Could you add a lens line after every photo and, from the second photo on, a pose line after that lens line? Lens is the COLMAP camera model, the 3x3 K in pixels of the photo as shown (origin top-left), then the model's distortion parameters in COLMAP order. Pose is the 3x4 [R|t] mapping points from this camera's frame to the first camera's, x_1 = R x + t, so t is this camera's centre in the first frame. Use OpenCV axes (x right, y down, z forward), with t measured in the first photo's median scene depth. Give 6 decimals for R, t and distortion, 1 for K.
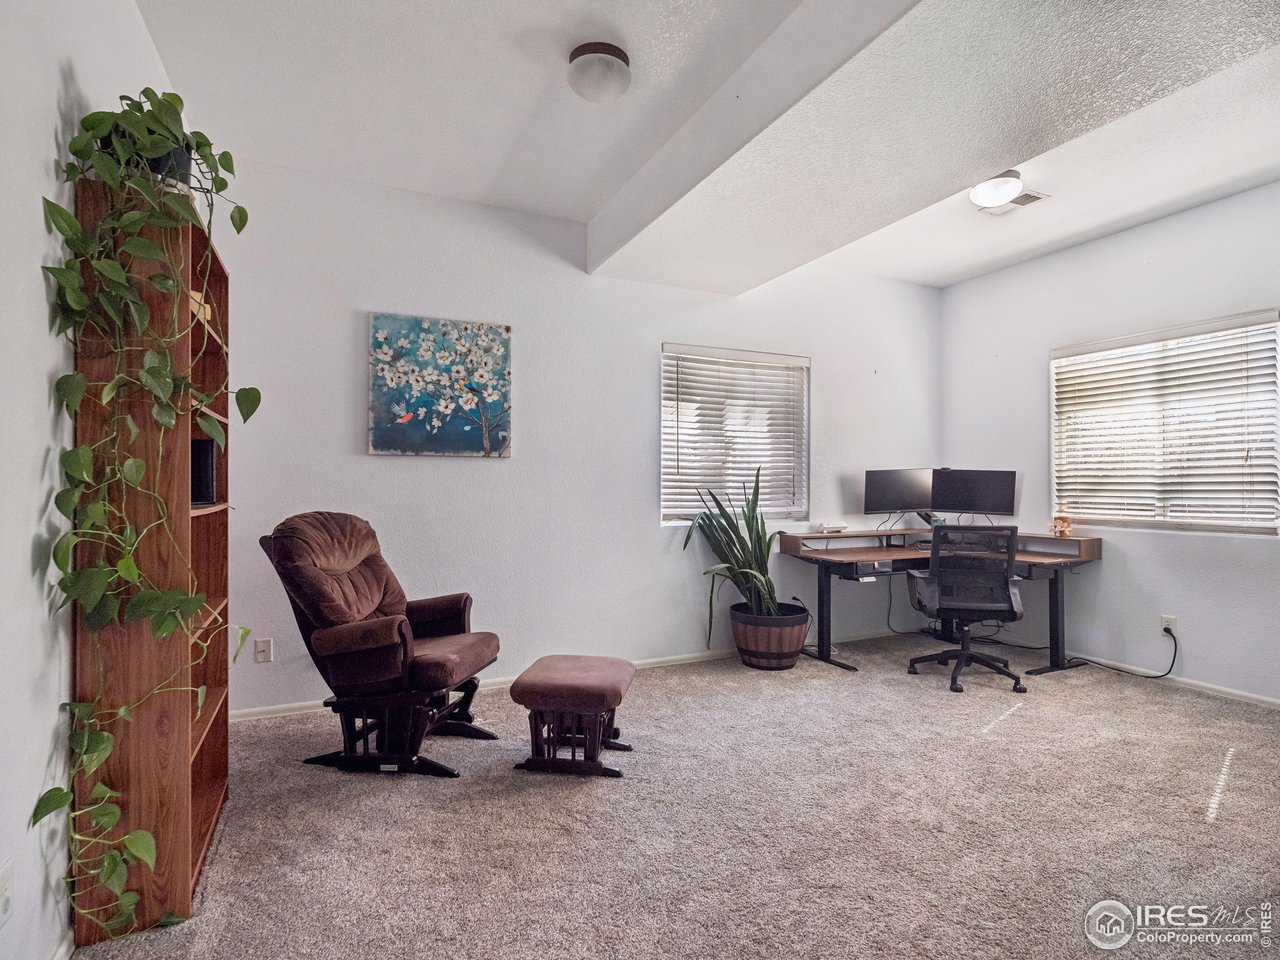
lens RADIAL K [[650.9, 0, 648.0], [0, 650.9, 481.0], [0, 0, 1]] dist [0.000336, 0.000578]
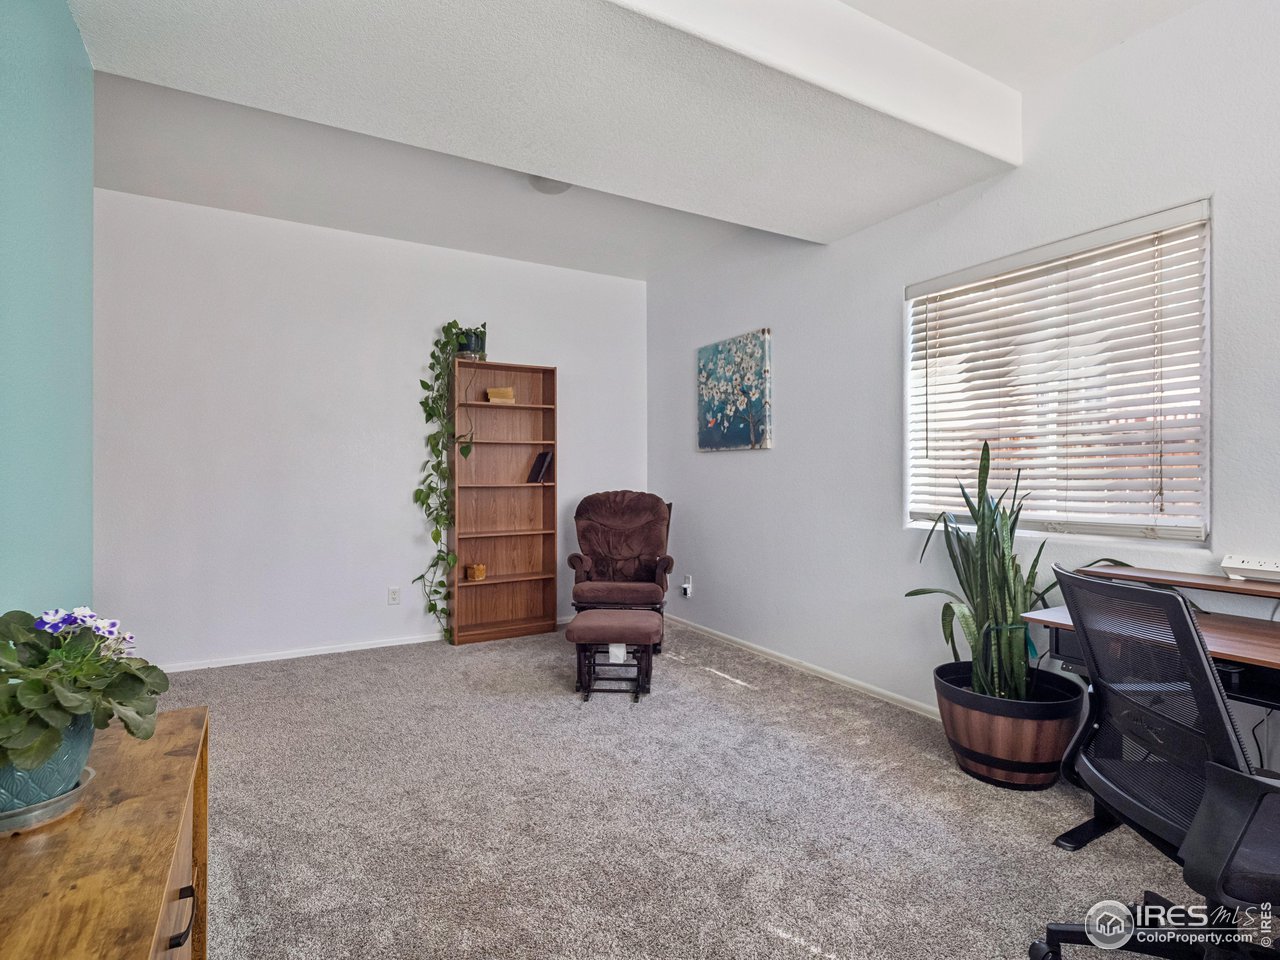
lens RADIAL K [[650.9, 0, 648.0], [0, 650.9, 481.0], [0, 0, 1]] dist [0.000336, 0.000578]
pose [[0.079954, 0.006813, -0.996775, 0.888168], [0.005347, 0.999959, 0.007263, 0.009760], [0.996784, -0.005910, 0.079914, 0.737449]]
